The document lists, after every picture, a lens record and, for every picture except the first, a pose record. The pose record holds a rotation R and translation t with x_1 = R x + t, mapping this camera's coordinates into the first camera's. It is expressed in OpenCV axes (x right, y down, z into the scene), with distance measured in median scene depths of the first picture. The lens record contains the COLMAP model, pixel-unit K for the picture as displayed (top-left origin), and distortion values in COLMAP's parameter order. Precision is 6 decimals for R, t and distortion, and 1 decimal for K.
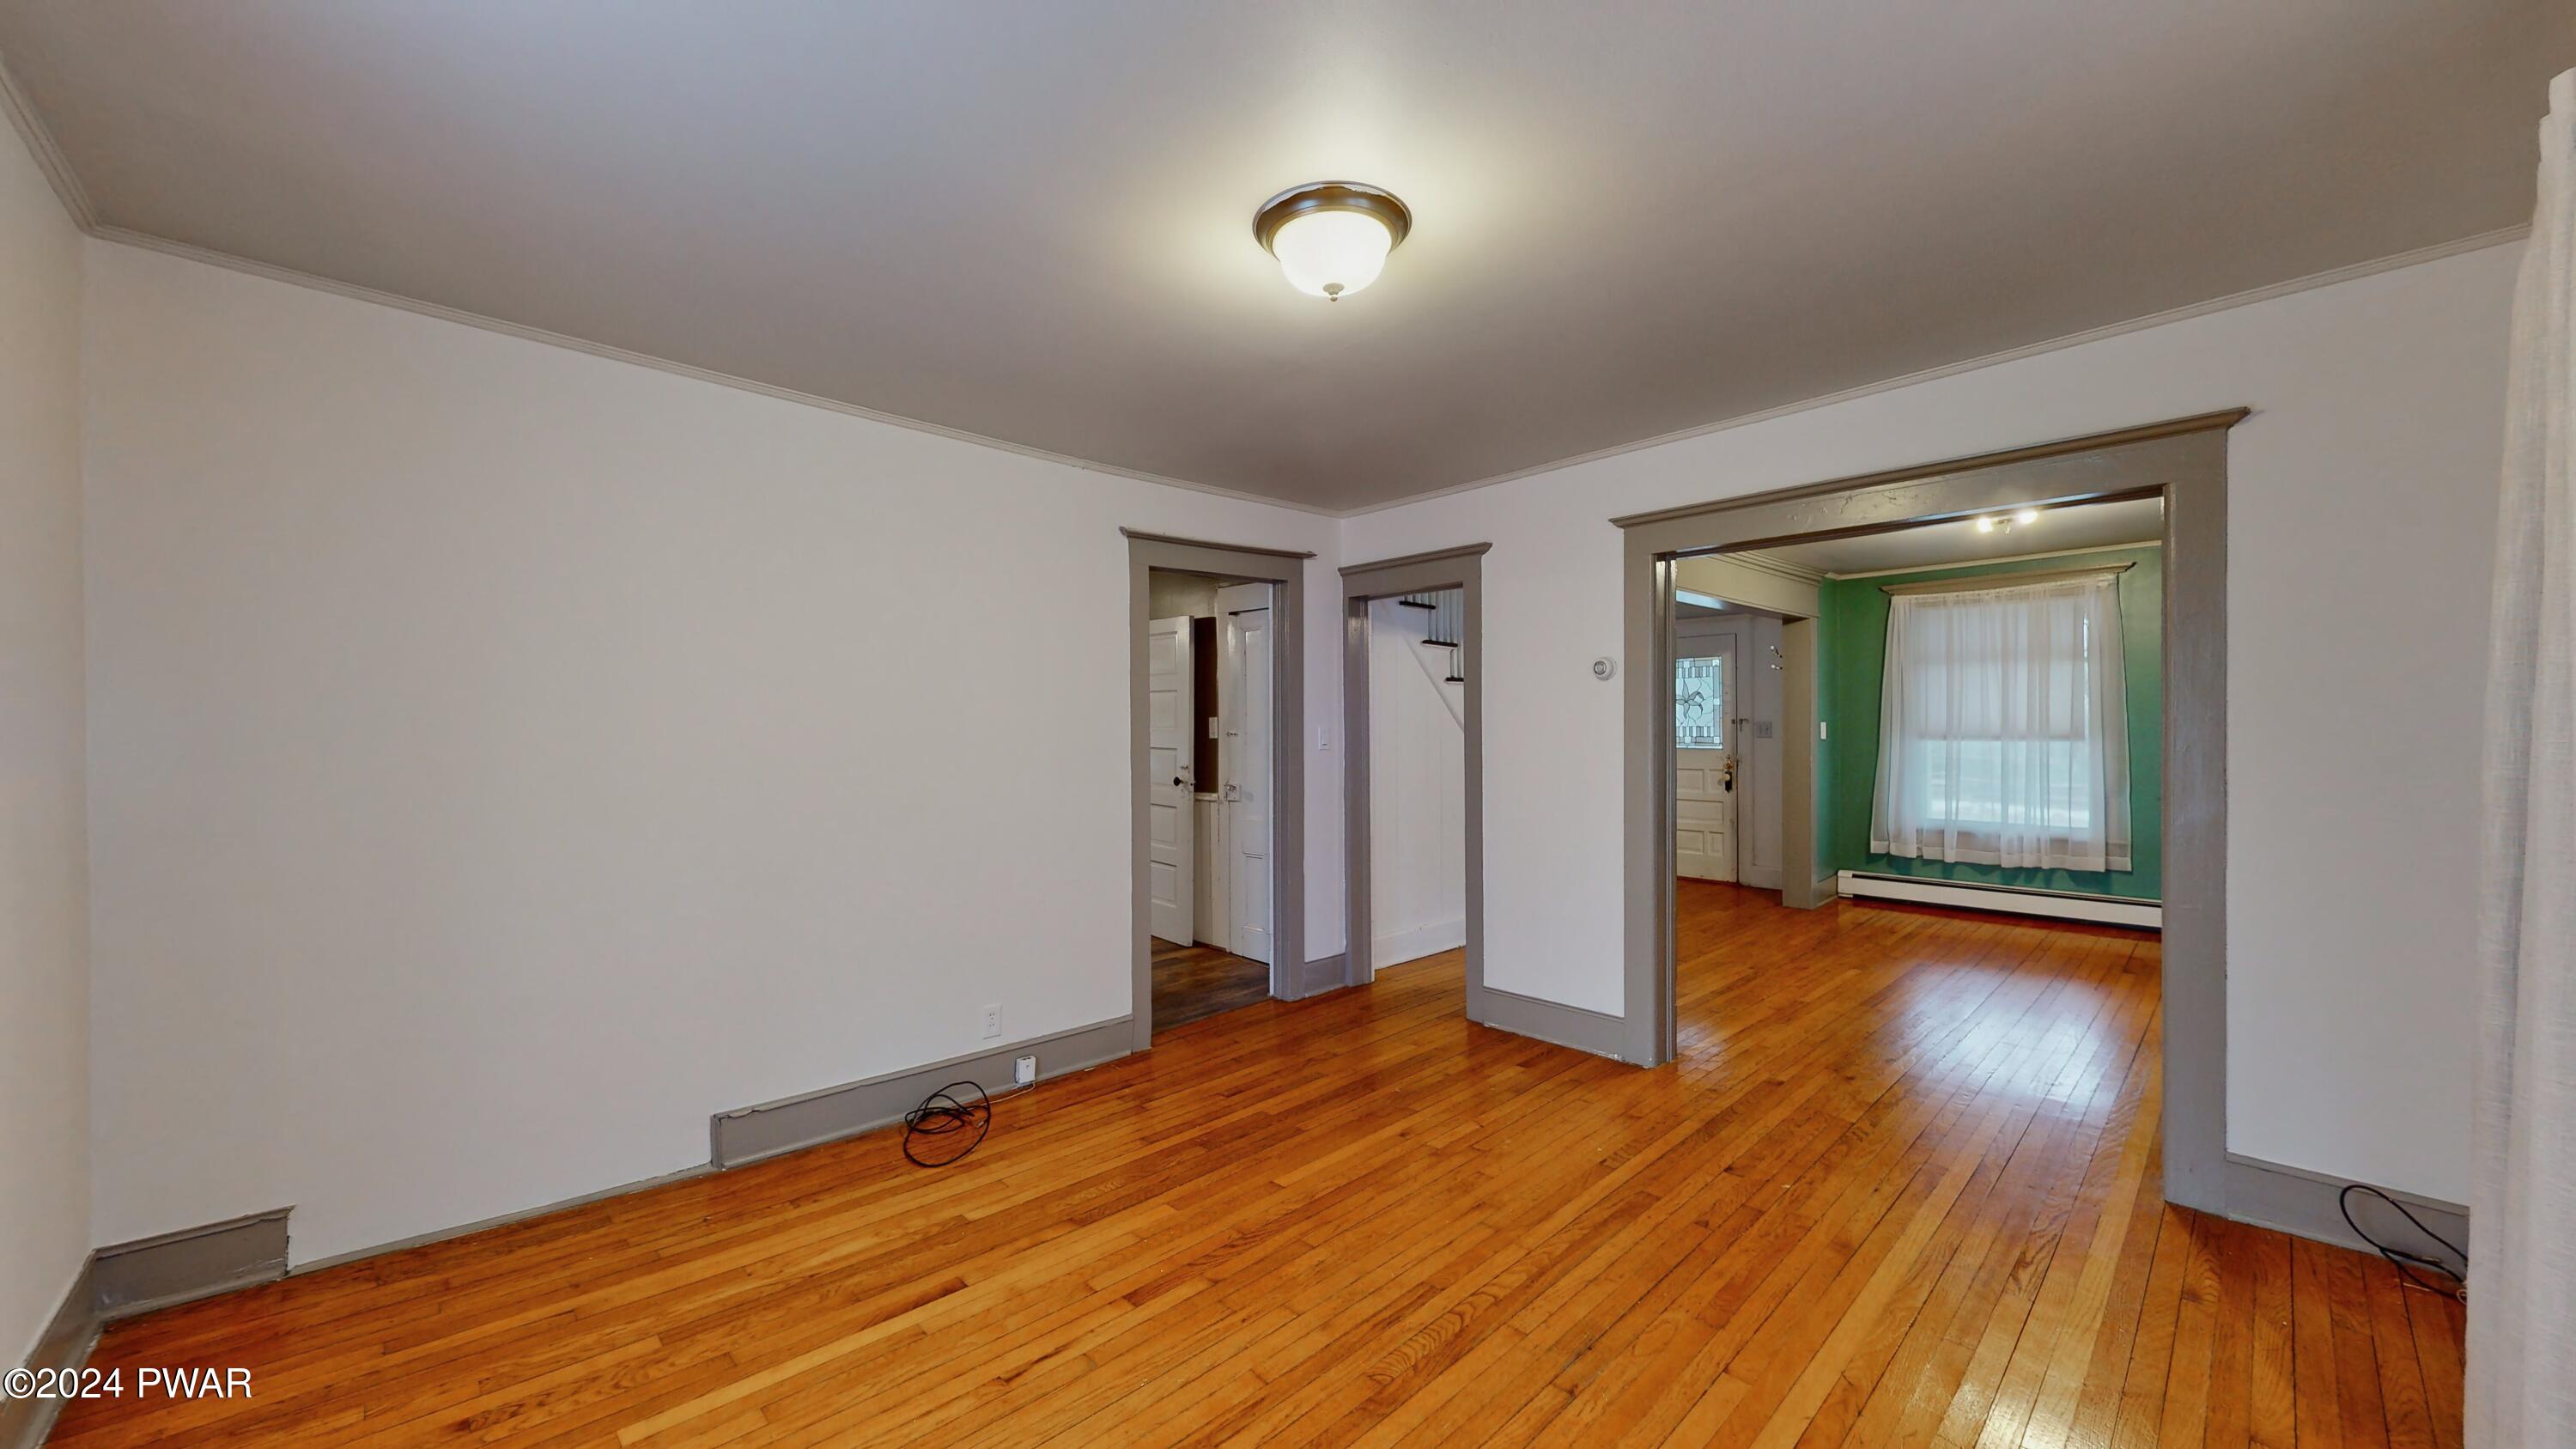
lens RADIAL K [[942.9, 0, 1285.8], [0, 942.9, 727.5], [0, 0, 1]] dist [0.000750, 0.000019]
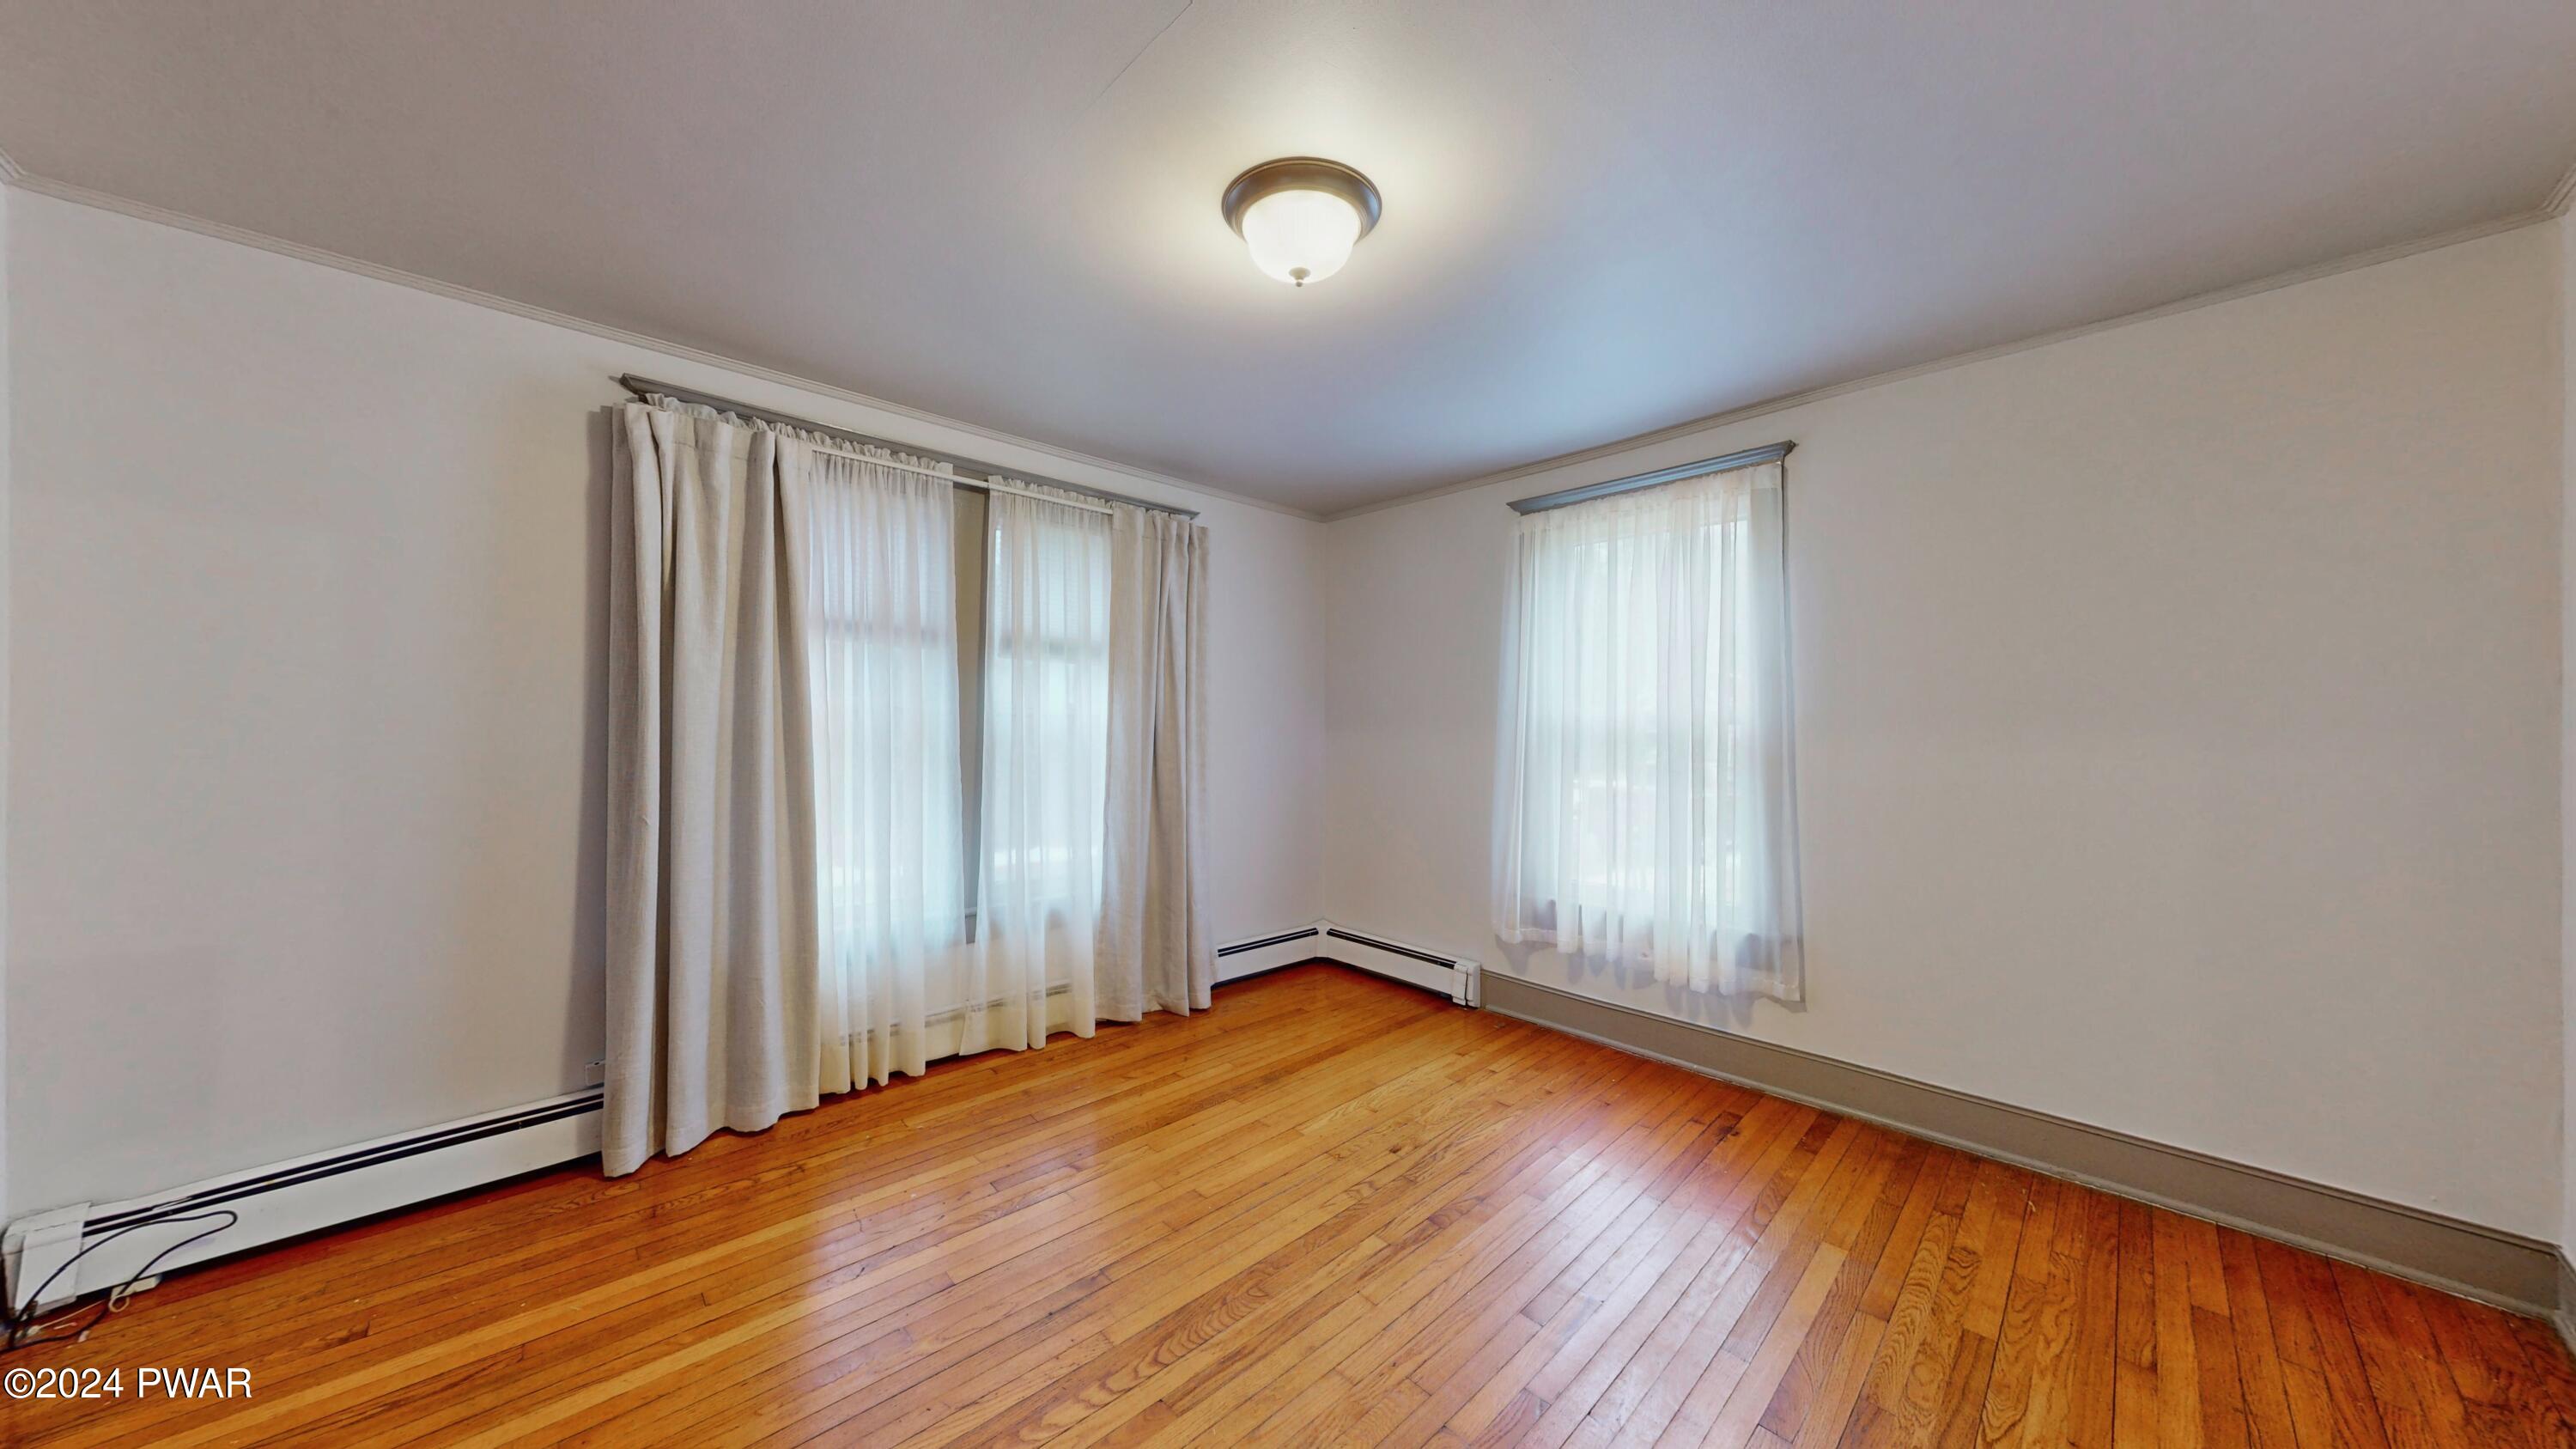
lens RADIAL K [[942.9, 0, 1285.8], [0, 942.9, 727.5], [0, 0, 1]] dist [0.000750, 0.000019]
pose [[-0.999850, -0.004834, -0.016647, 0.083121], [-0.004920, 0.999975, 0.005141, 0.013091], [0.016621, 0.005222, -0.999848, 1.983476]]
